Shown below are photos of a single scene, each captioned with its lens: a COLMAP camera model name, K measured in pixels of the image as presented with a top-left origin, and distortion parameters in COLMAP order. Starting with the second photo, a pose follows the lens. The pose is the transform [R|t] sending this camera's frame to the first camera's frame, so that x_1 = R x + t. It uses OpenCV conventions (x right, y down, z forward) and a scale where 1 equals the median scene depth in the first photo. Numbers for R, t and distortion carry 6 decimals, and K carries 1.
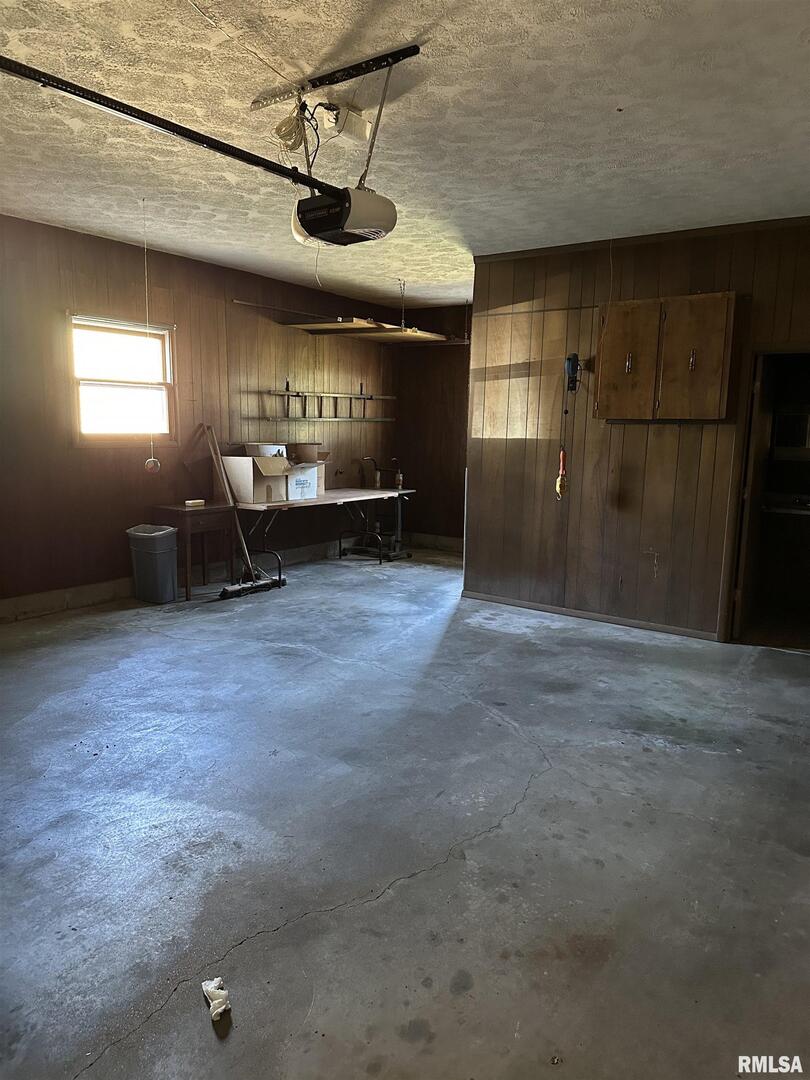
lens RADIAL K [[781.8, 0, 406.0], [0, 781.8, 542.5], [0, 0, 1]] dist [0.113283, -0.171367]
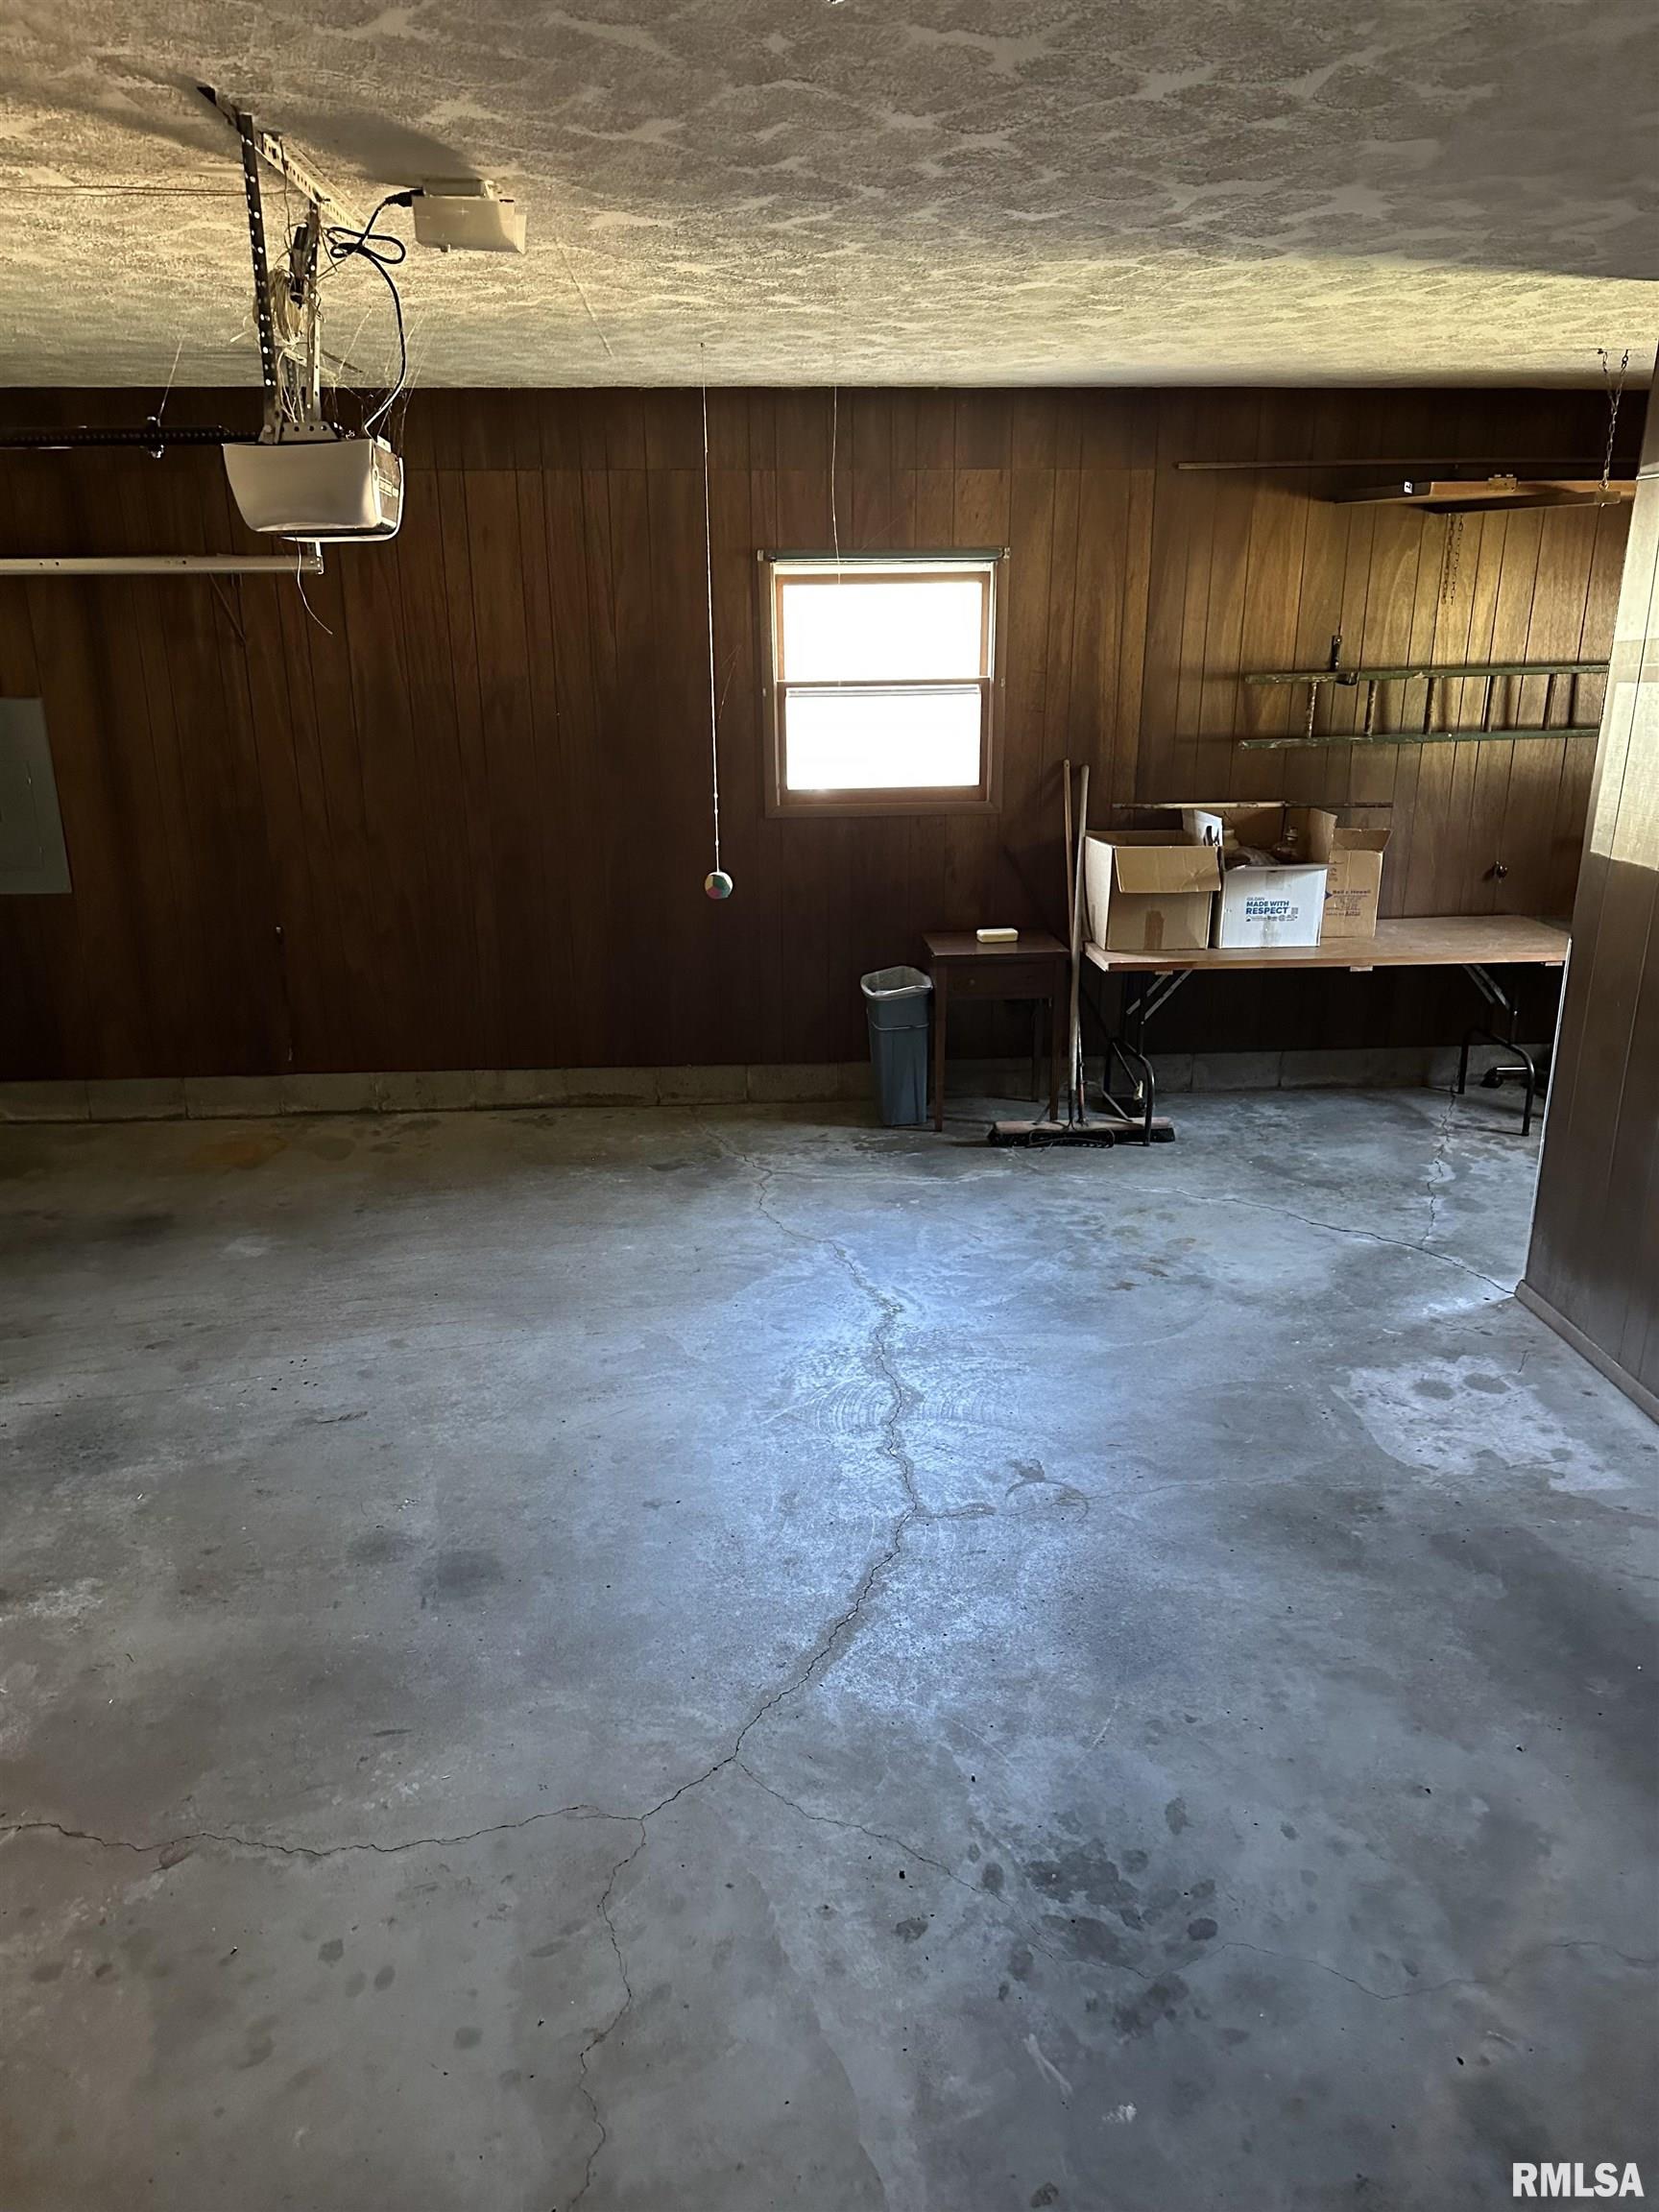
lens RADIAL K [[1601.3, 0, 831.6], [0, 1601.3, 1111.0], [0, 0, 1]] dist [0.113283, -0.171367]
pose [[0.593708, 0.229144, -0.771365, 0.483638], [-0.091346, 0.971593, 0.218316, -0.160497], [0.799479, -0.059155, 0.597774, 0.352104]]
